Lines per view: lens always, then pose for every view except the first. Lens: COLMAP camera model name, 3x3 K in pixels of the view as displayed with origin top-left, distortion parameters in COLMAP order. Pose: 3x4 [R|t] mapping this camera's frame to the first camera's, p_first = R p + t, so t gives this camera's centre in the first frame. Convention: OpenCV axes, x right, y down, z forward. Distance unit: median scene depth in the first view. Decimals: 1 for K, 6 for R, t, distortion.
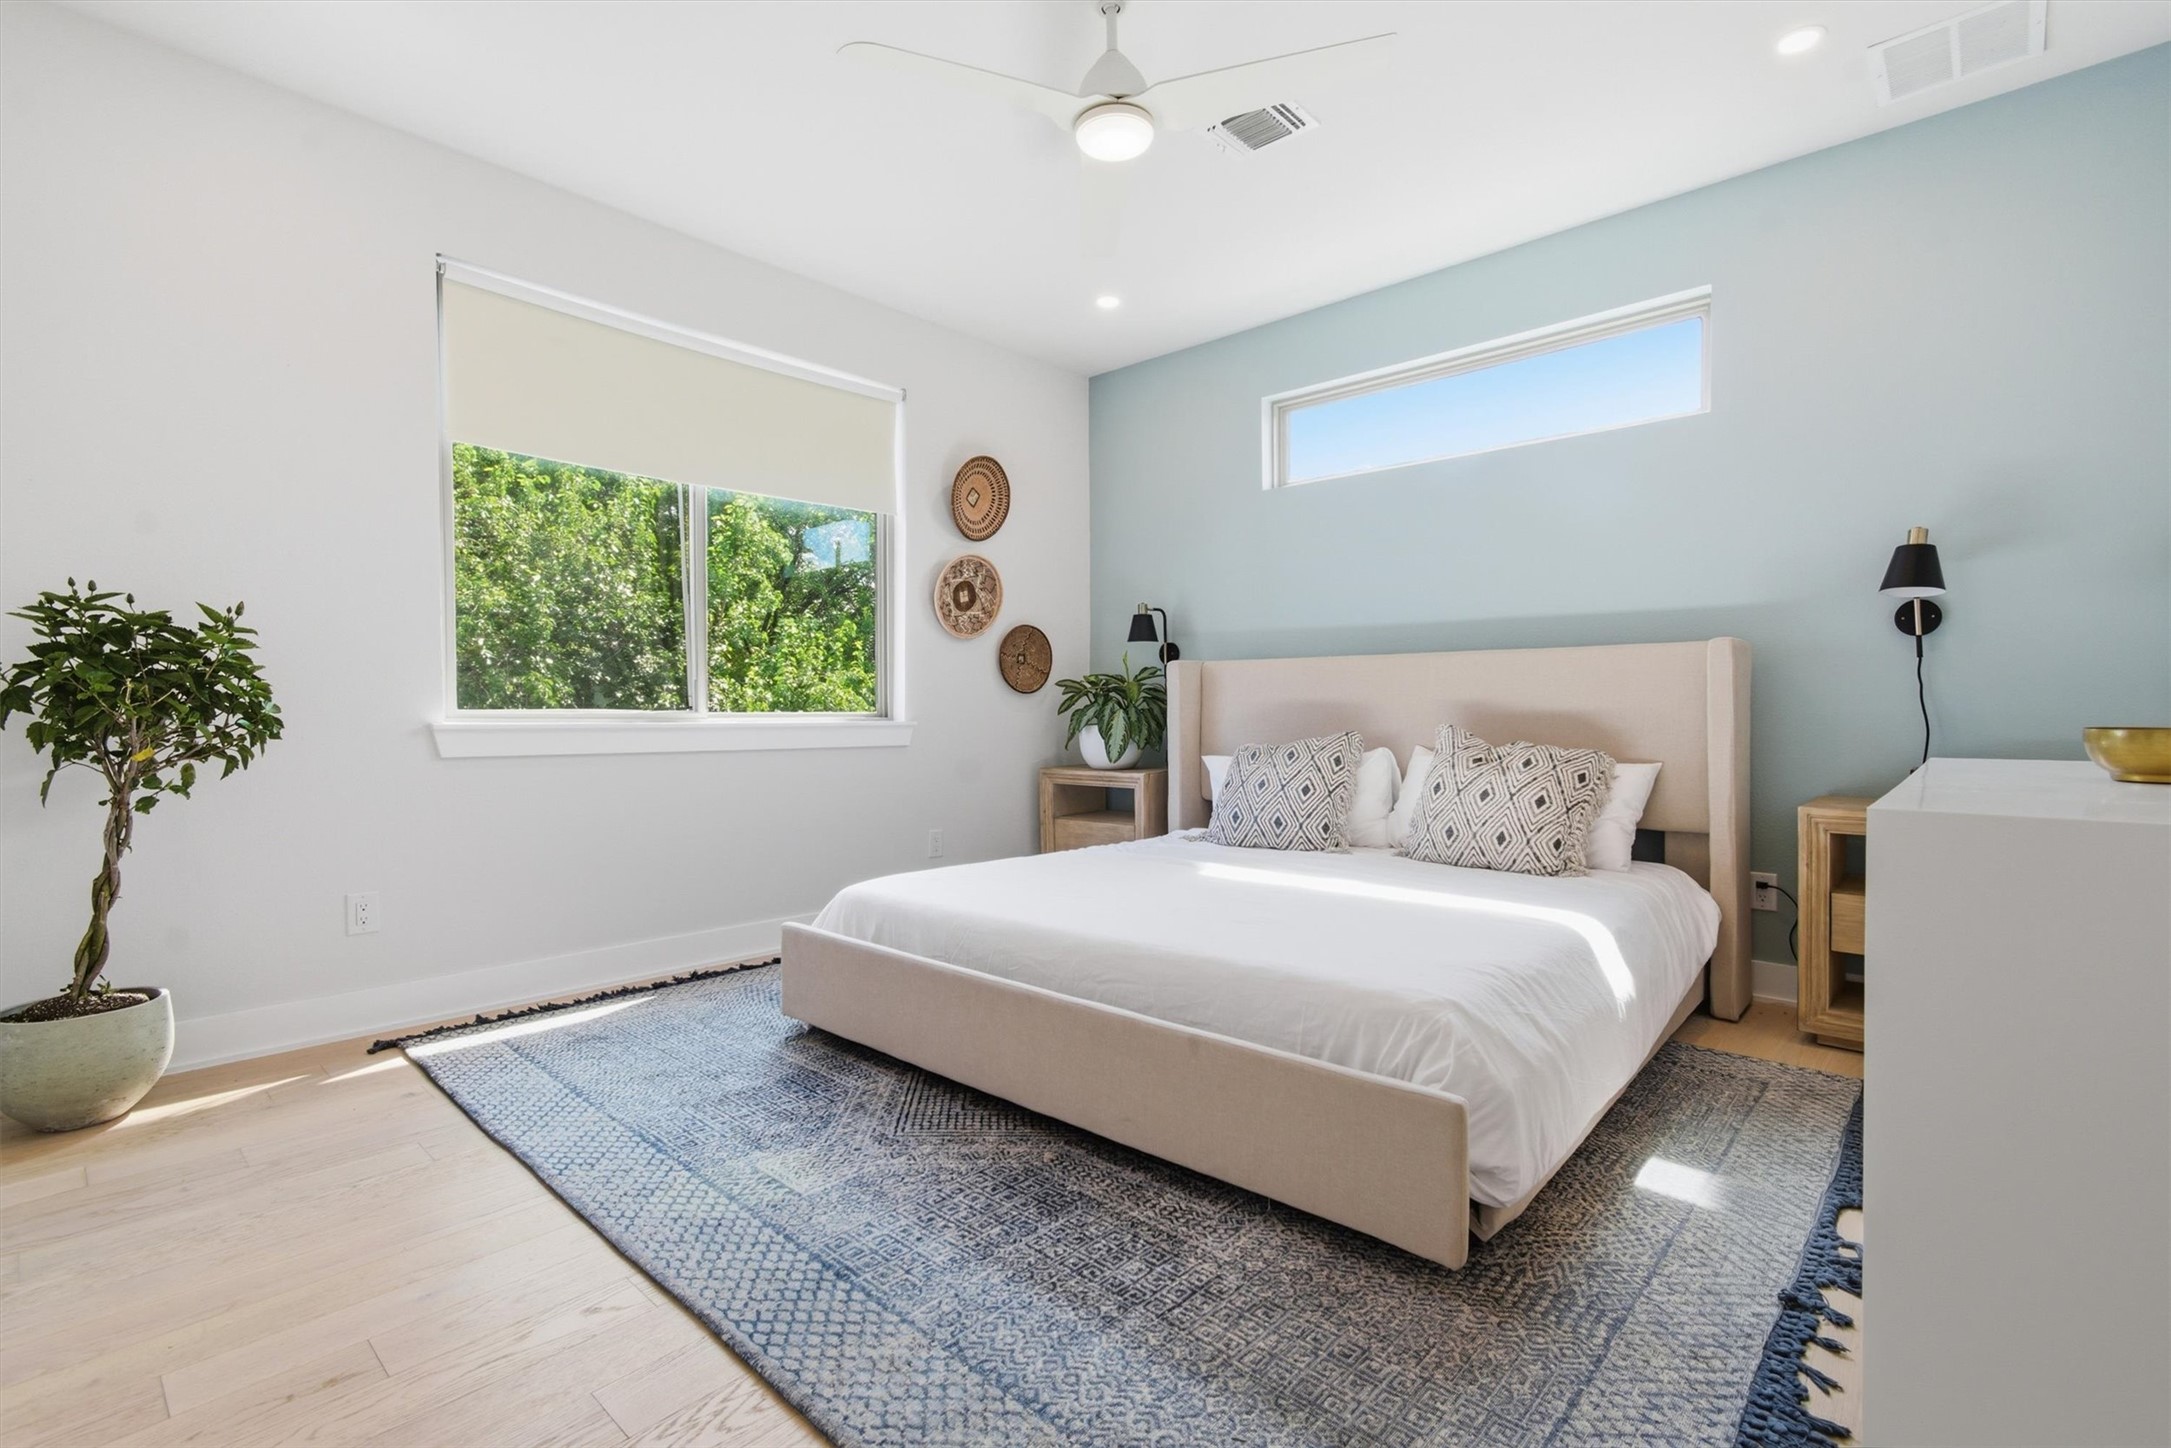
lens RADIAL K [[995.8, 0, 1114.8], [0, 995.8, 728.2], [0, 0, 1]] dist [-0.050850, 0.047285]
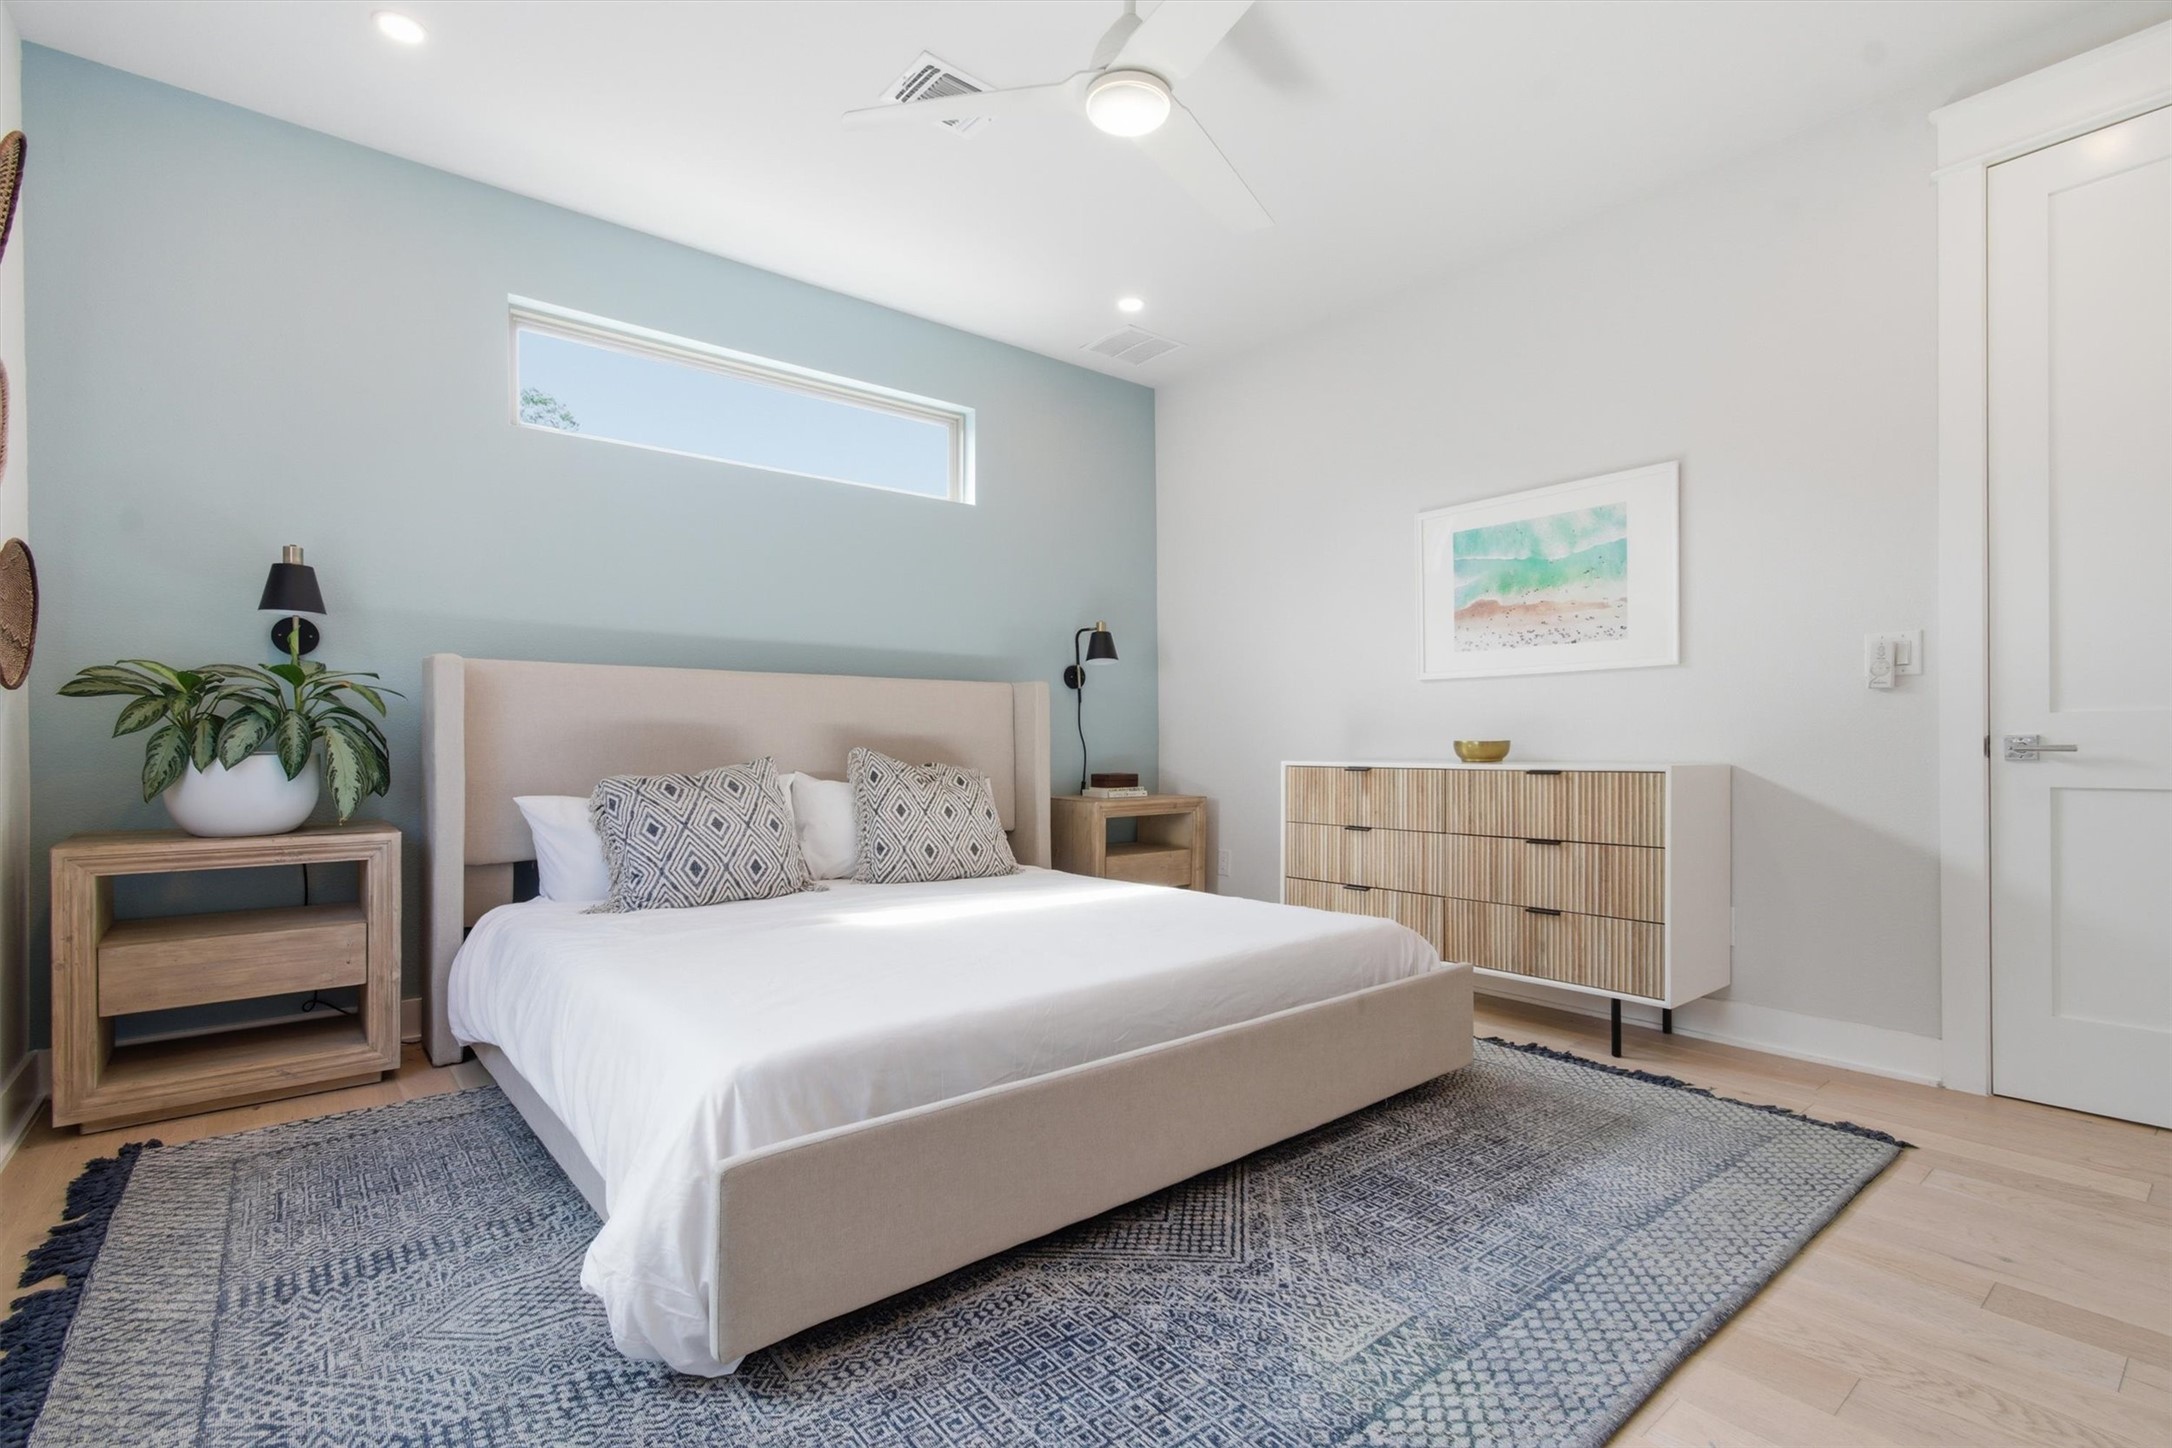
lens RADIAL K [[996.3, 0, 1115.3], [0, 996.3, 728.2], [0, 0, 1]] dist [-0.050850, 0.047285]
pose [[0.160616, 0.001740, 0.987015, -0.883255], [0.021151, 0.999763, -0.005205, -0.011650], [-0.986790, 0.021712, 0.160541, 0.835542]]
